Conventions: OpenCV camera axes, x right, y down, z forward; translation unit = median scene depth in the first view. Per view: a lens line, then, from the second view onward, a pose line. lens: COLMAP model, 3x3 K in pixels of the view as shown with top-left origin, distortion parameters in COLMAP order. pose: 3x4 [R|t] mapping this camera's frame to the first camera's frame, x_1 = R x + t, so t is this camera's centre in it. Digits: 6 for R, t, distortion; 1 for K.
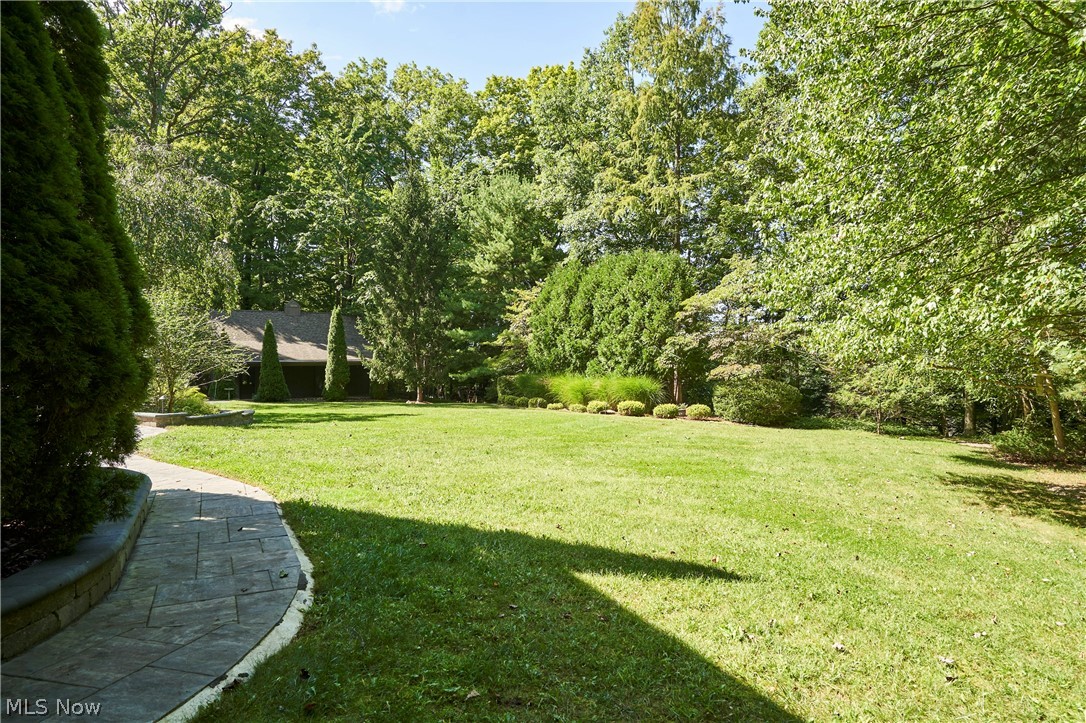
lens RADIAL K [[619.3, 0, 543.4], [0, 619.3, 362.5], [0, 0, 1]] dist [-0.022344, 0.000559]
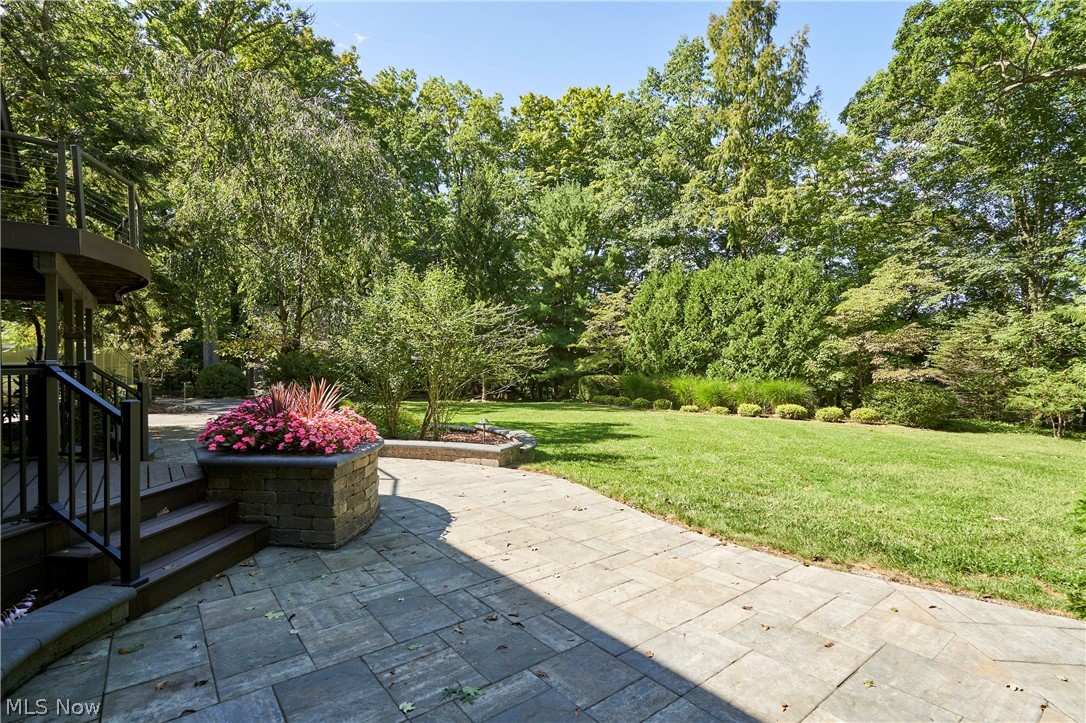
lens RADIAL K [[506.2, 0, 542.7], [0, 506.2, 361.7], [0, 0, 1]] dist [0.000296, -0.000325]
pose [[0.988576, 0.006340, 0.150588, -0.320080], [-0.007234, 0.999959, 0.005390, -0.007255], [-0.150547, -0.006418, 0.988582, 0.209712]]
